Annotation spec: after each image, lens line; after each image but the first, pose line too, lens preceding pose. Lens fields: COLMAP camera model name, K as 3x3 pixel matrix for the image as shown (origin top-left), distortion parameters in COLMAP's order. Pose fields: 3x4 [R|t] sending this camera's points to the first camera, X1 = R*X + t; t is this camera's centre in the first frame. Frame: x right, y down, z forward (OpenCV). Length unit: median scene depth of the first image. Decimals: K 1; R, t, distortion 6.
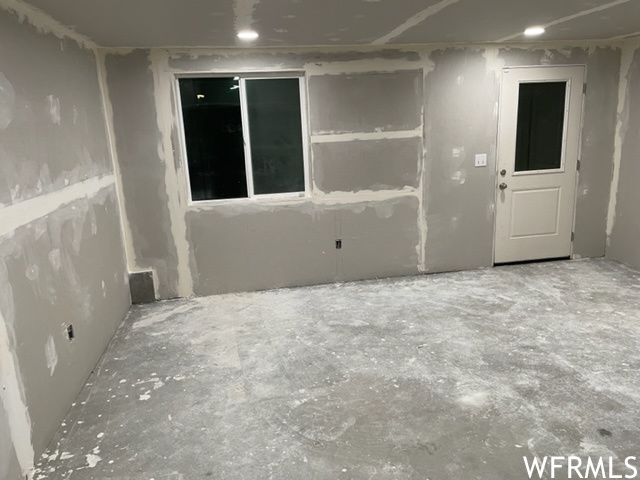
lens RADIAL K [[484.0, 0, 319.1], [0, 484.0, 238.7], [0, 0, 1]] dist [0.096436, -0.117274]
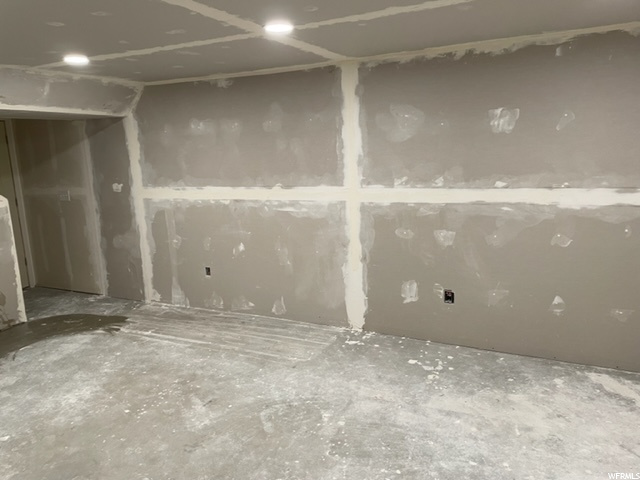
lens RADIAL K [[484.0, 0, 319.1], [0, 484.0, 238.7], [0, 0, 1]] dist [0.096436, -0.117274]
pose [[-0.589315, 0.213285, -0.779242, 0.659385], [-0.123724, 0.929321, 0.347931, -0.353168], [0.798374, 0.301451, -0.521274, 1.344385]]
